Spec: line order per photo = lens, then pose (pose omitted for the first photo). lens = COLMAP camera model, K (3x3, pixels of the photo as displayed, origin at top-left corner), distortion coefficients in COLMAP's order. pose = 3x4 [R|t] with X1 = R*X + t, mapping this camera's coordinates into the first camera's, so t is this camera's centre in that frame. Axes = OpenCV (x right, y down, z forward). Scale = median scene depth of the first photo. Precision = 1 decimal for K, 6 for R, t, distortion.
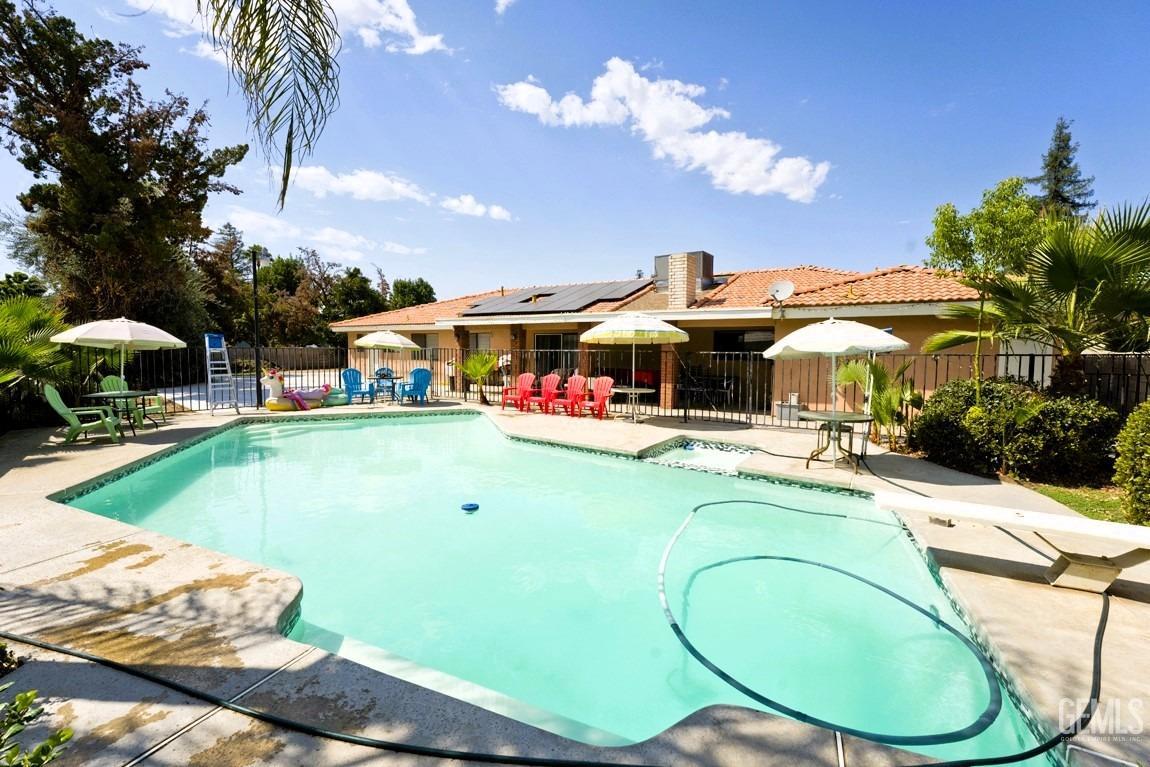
lens RADIAL K [[449.2, 0, 575.0], [0, 449.2, 383.5], [0, 0, 1]] dist [-0.015548, 0.000120]
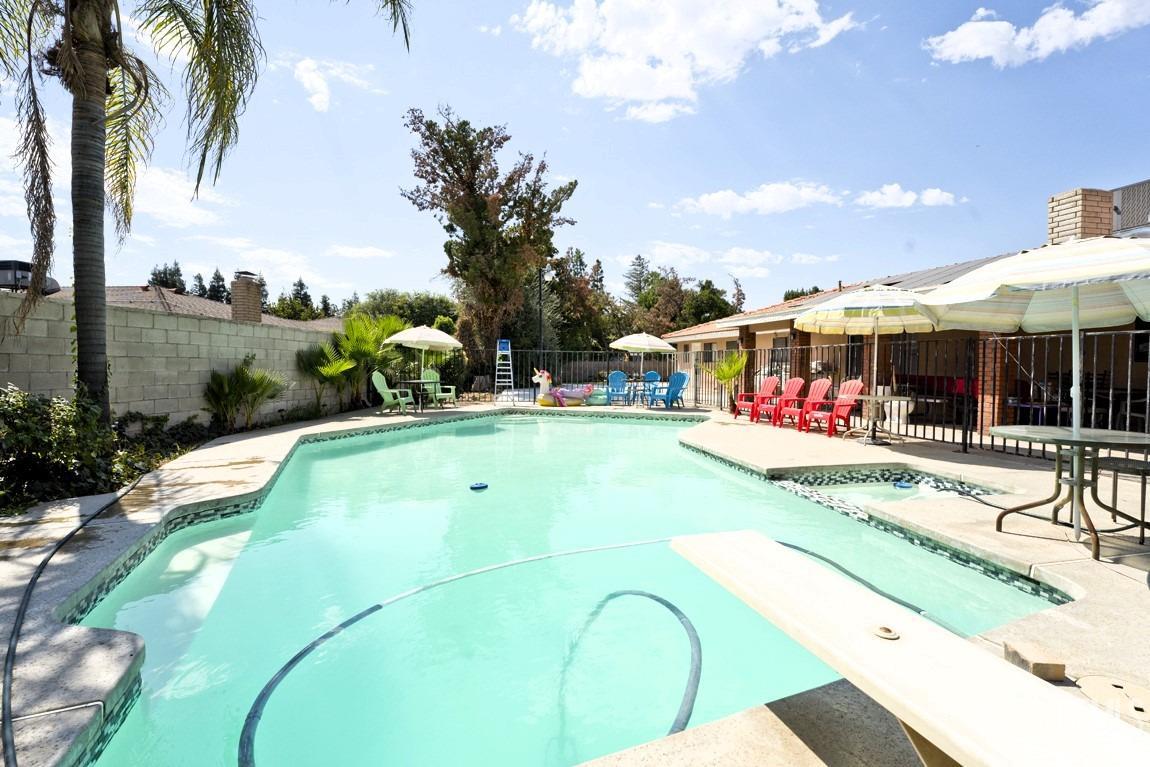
lens RADIAL K [[492.9, 0, 577.9], [0, 492.9, 381.3], [0, 0, 1]] dist [-0.013718, 0.000421]
pose [[0.762257, 0.022557, -0.646881, 0.151424], [-0.046924, 0.998689, -0.020469, 0.015254], [0.645571, 0.045956, 0.762316, 0.072338]]
